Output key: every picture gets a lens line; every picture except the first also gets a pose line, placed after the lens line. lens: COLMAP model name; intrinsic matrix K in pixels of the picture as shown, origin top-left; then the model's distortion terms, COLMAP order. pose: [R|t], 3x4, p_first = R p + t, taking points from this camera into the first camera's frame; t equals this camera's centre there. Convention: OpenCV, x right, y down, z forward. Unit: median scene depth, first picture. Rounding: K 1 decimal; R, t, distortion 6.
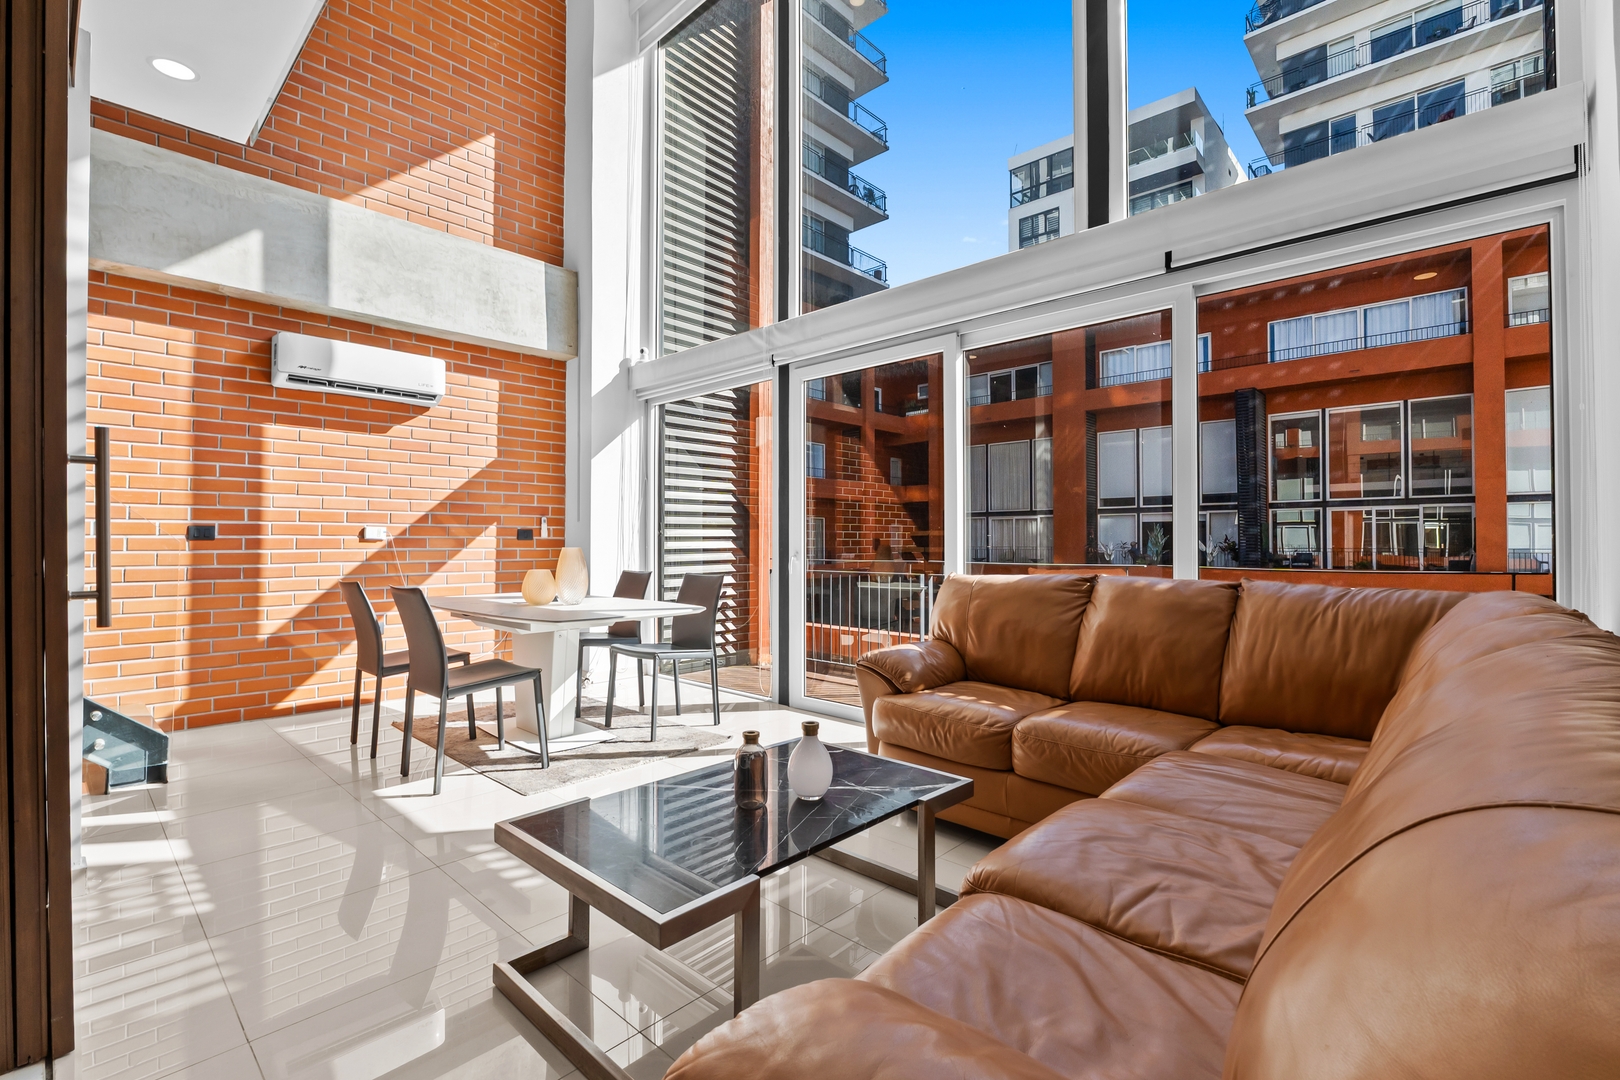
lens RADIAL K [[714.7, 0, 811.1], [0, 714.7, 531.4], [0, 0, 1]] dist [-0.002993, 0.000069]
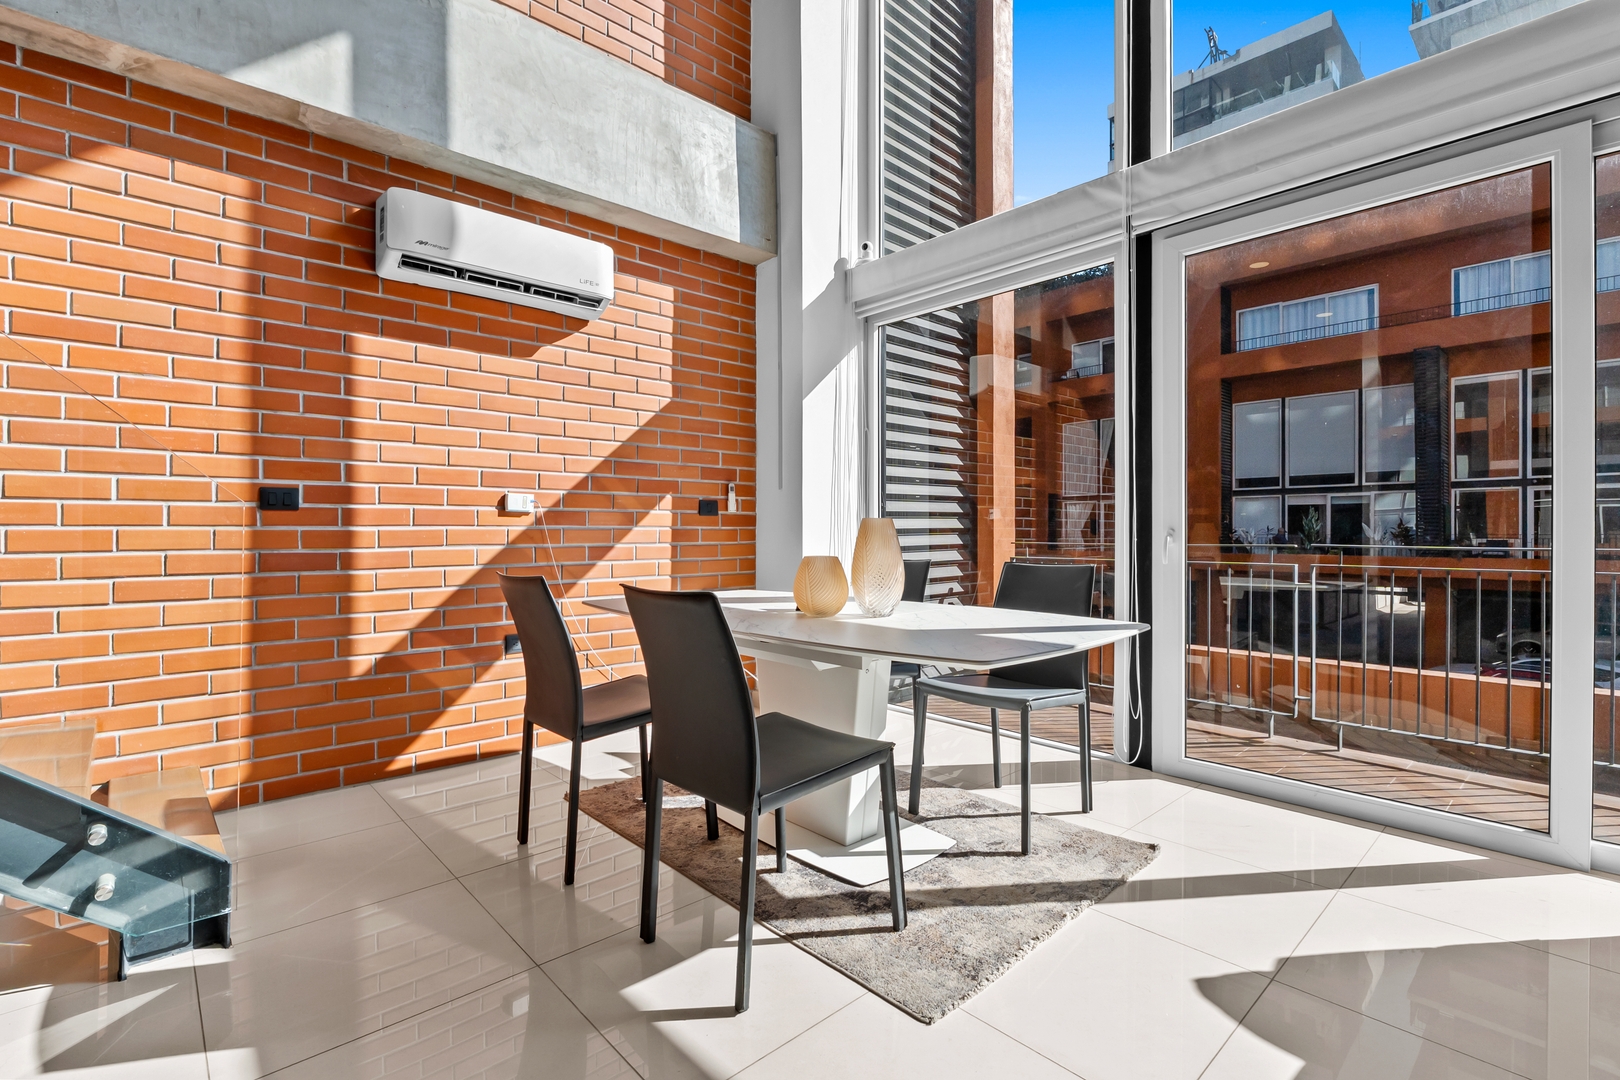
lens RADIAL K [[736.5, 0, 810.4], [0, 736.5, 532.5], [0, 0, 1]] dist [-0.000219, -0.000493]
pose [[0.997132, -0.001385, -0.075669, -0.266183], [0.002697, 0.999848, 0.017232, 0.018261], [0.075634, -0.017387, 0.996984, 0.304246]]
